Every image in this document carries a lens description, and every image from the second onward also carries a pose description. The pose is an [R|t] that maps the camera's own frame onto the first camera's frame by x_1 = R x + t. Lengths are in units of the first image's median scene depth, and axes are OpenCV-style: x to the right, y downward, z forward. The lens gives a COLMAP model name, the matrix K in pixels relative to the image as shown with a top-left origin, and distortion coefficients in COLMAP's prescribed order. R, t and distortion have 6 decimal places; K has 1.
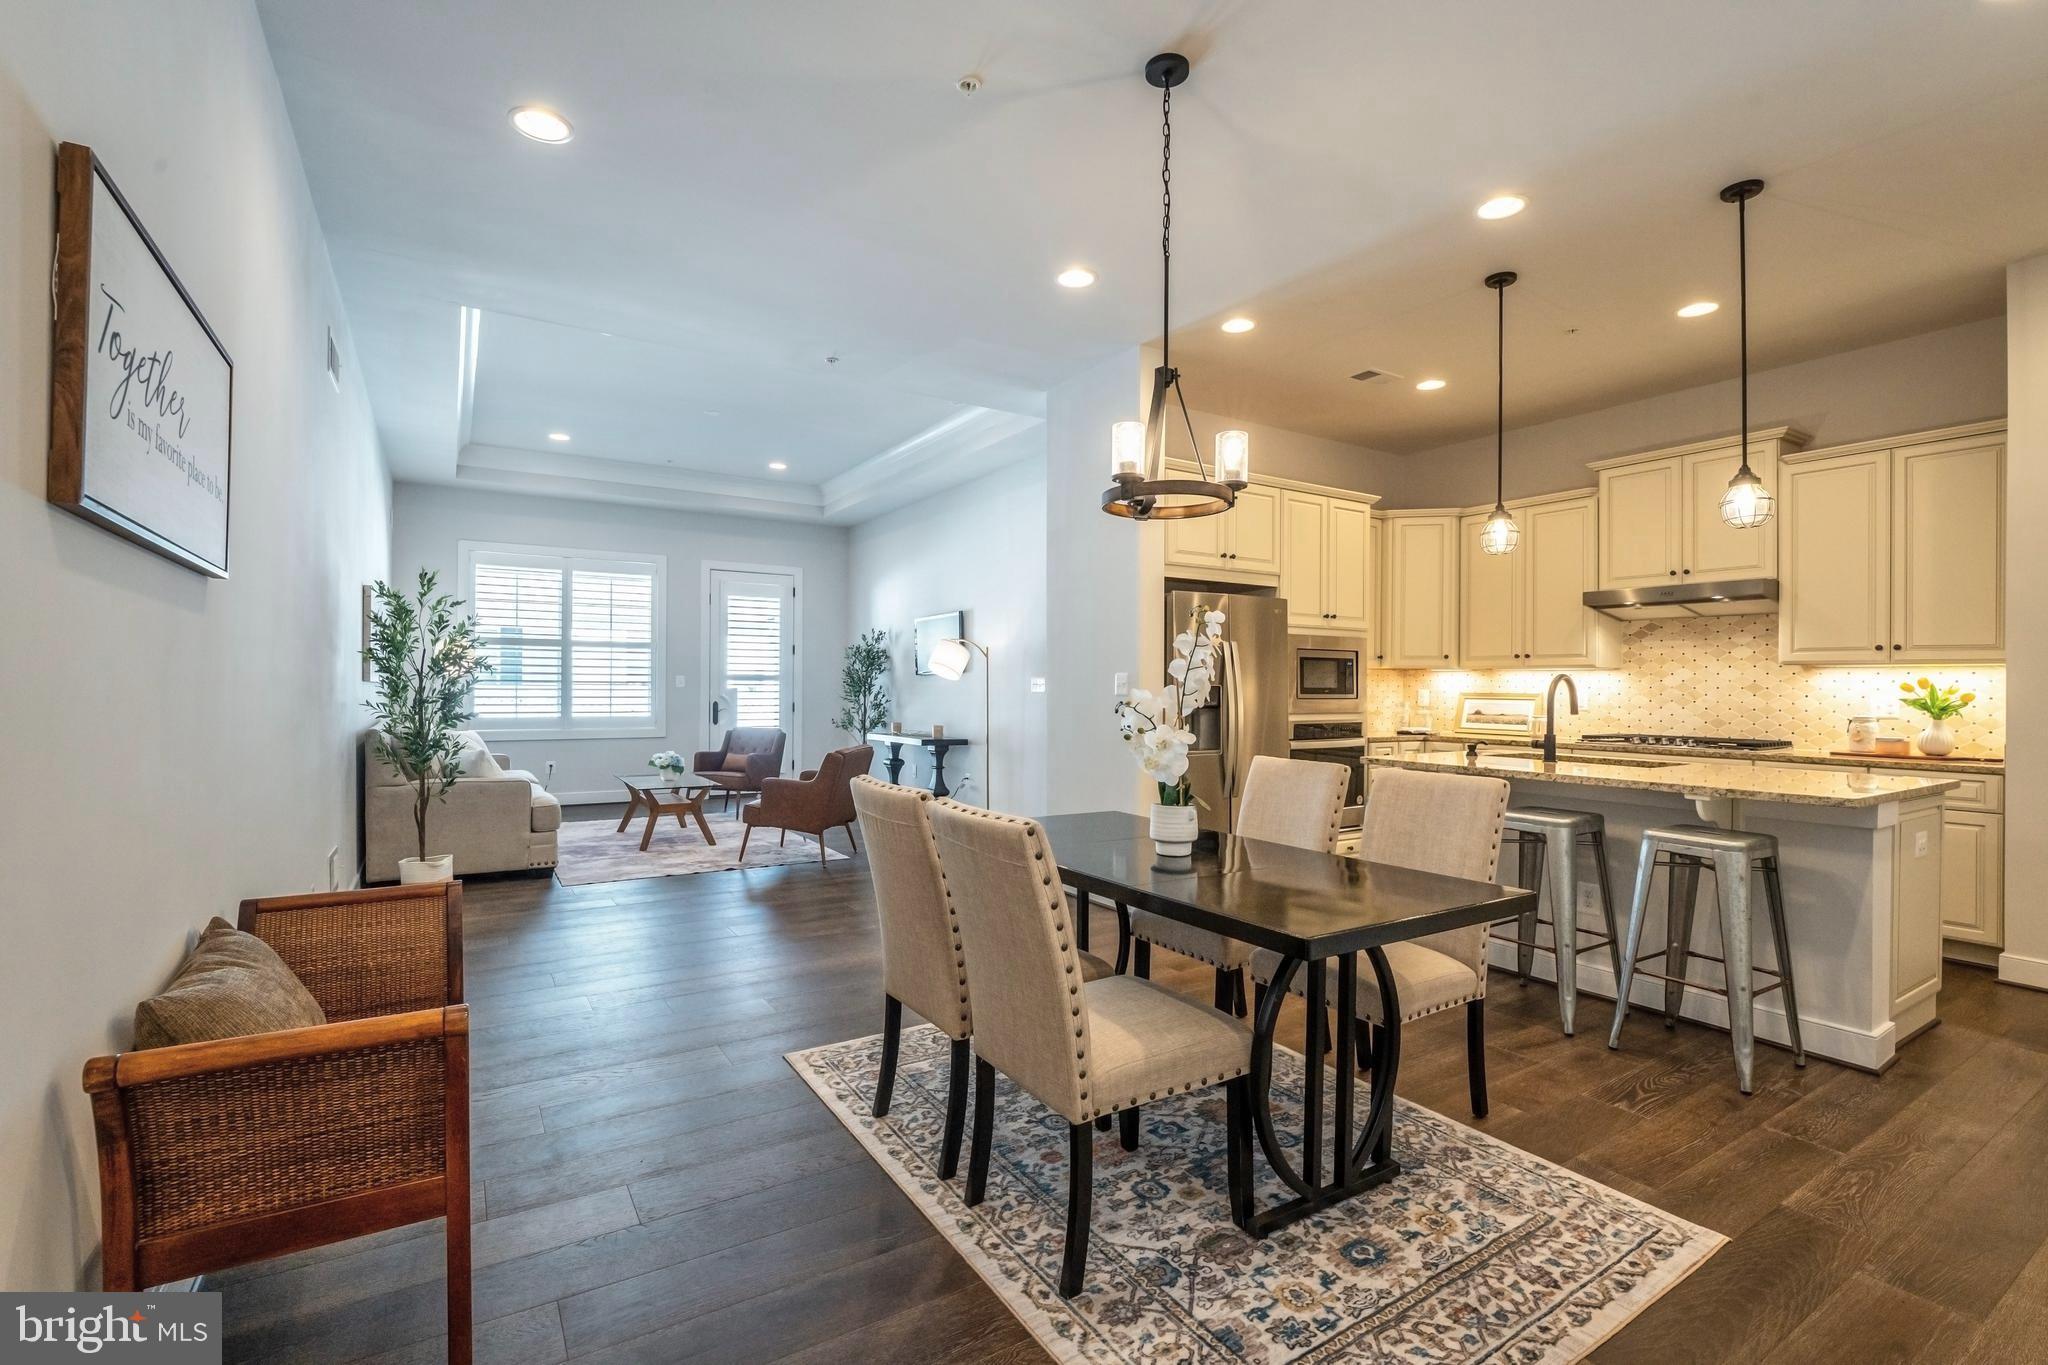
lens RADIAL K [[908.4, 0, 1046.5], [0, 908.4, 698.2], [0, 0, 1]] dist [-0.025710, 0.005049]
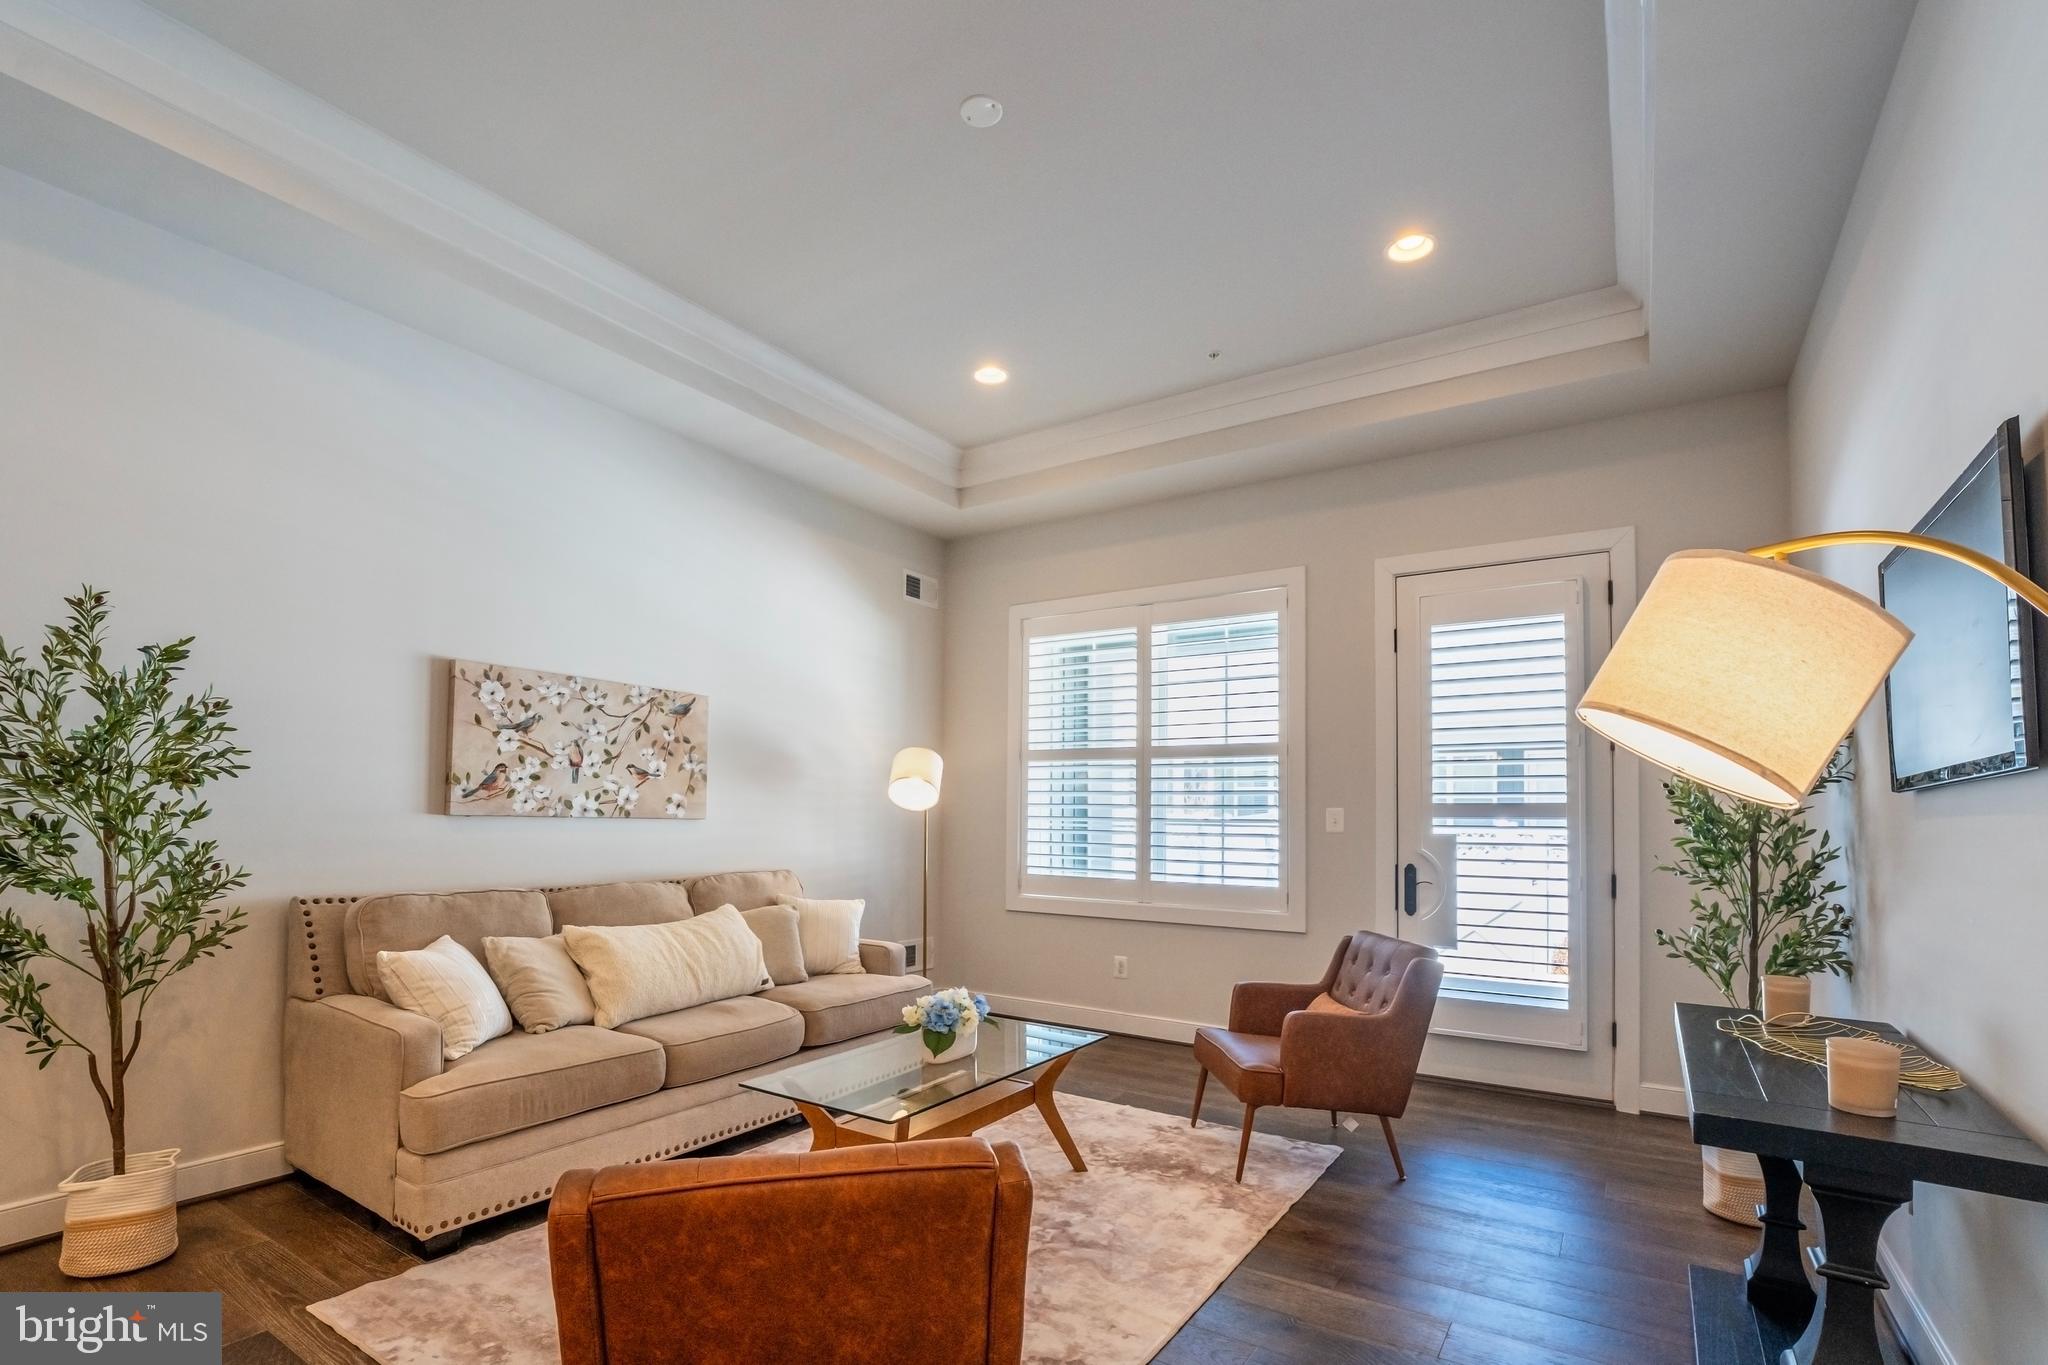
lens RADIAL K [[951.8, 0, 1033.8], [0, 951.8, 783.3], [0, 0, 1]] dist [-0.017731, 0.000571]
pose [[0.395677, -0.034972, -0.917724, -0.011597], [-0.021110, 0.998664, -0.047158, -0.019117], [0.918147, 0.038032, 0.394410, 1.184098]]
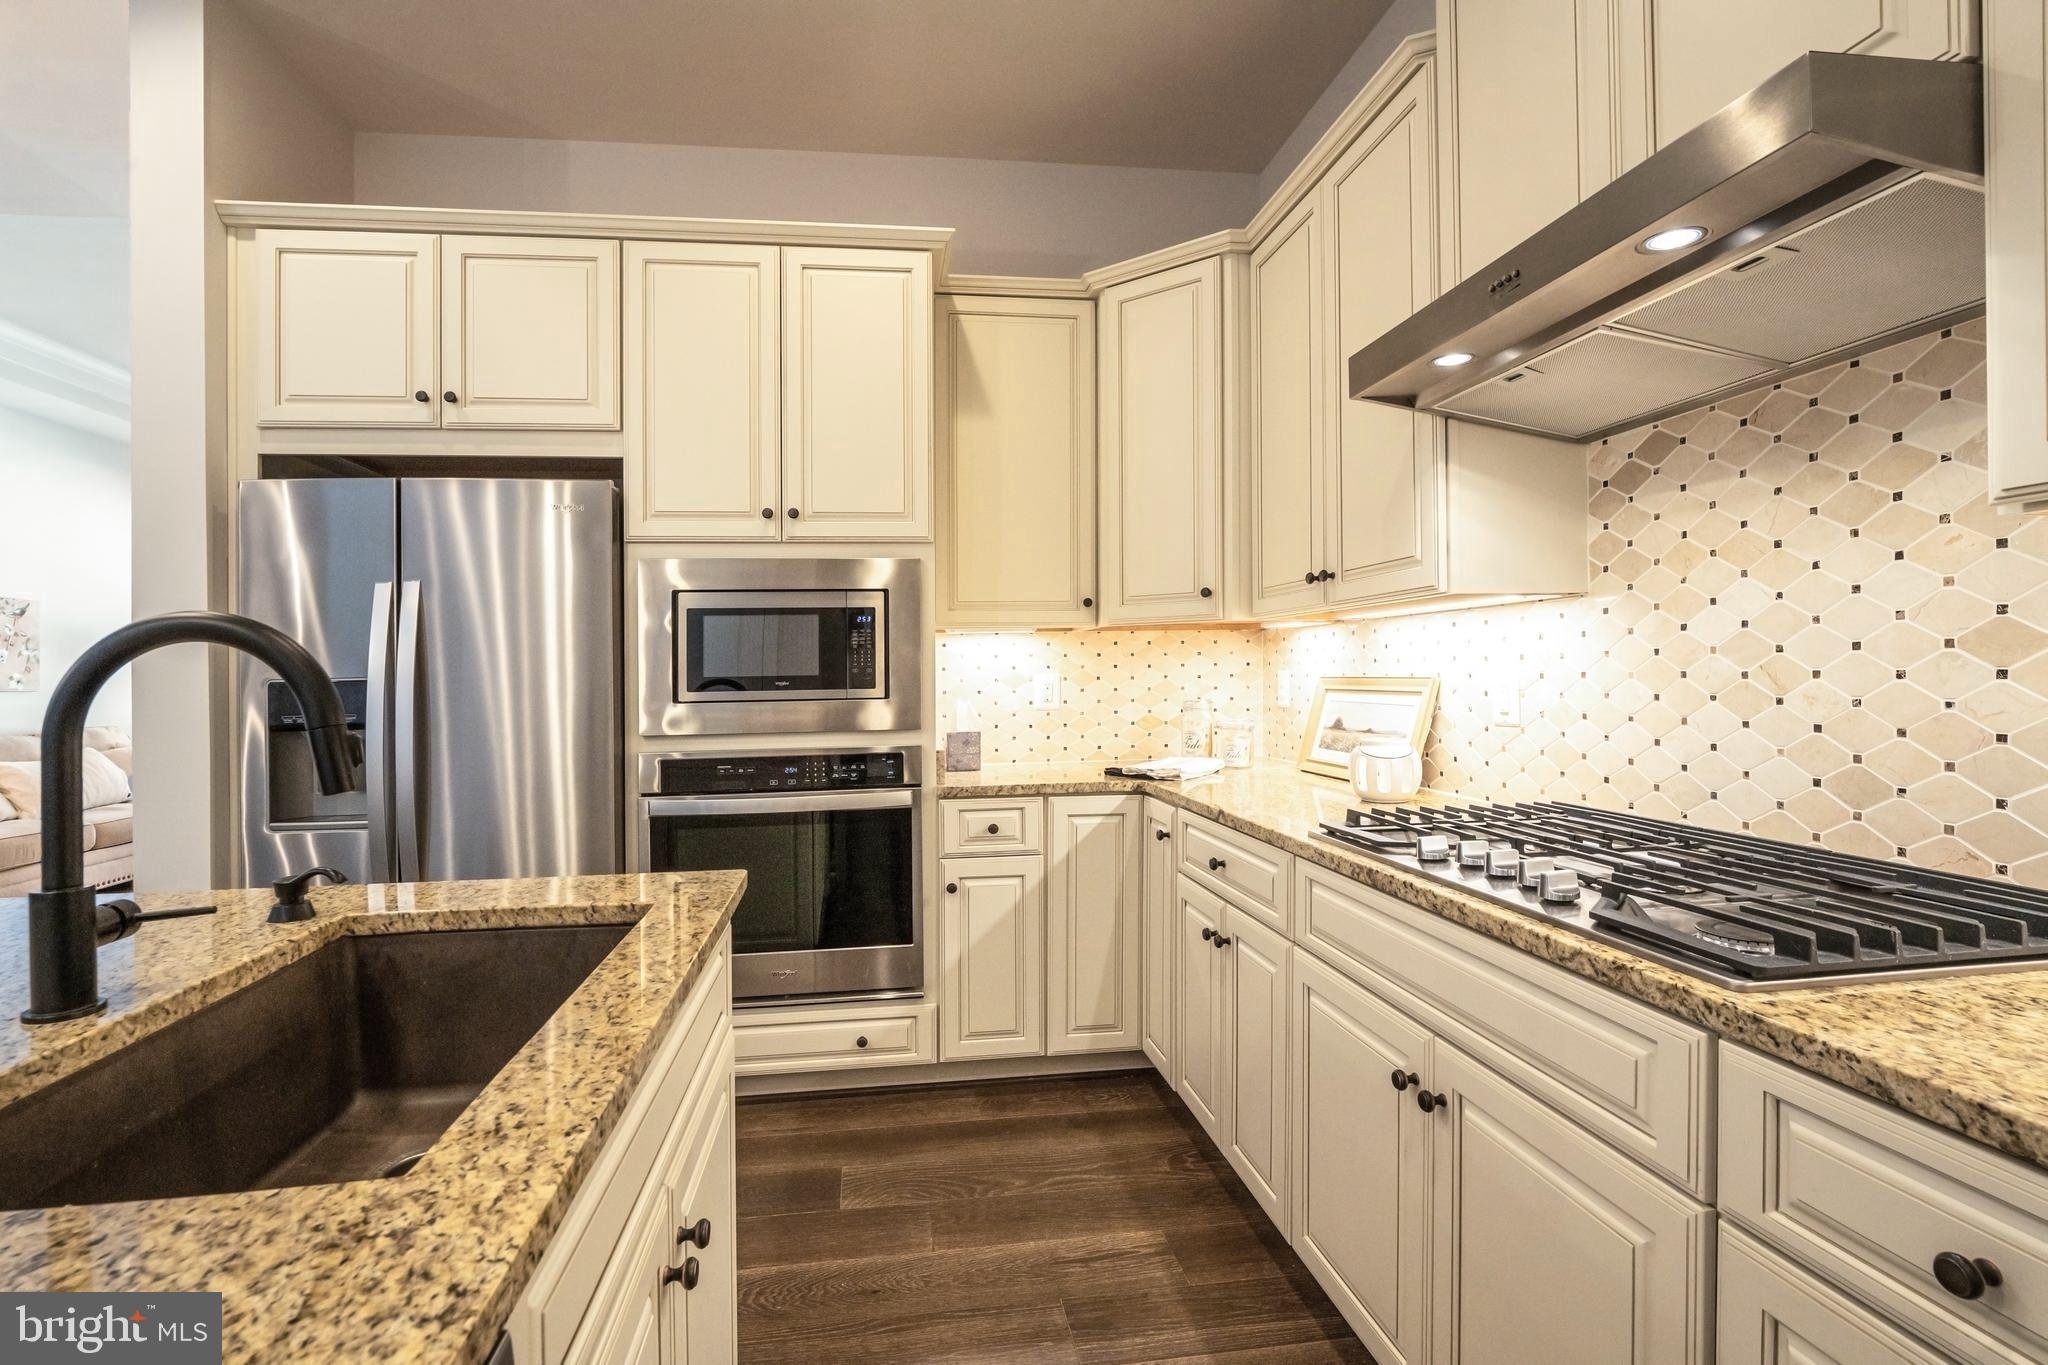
lens RADIAL K [[964.5, 0, 1024.2], [0, 964.5, 675.0], [0, 0, 1]] dist [-0.010900, -0.001129]
pose [[0.902599, -0.021435, -0.429949, 0.695263], [0.016958, 0.999755, -0.014242, -0.003515], [0.430149, 0.005564, 0.902741, 0.706079]]
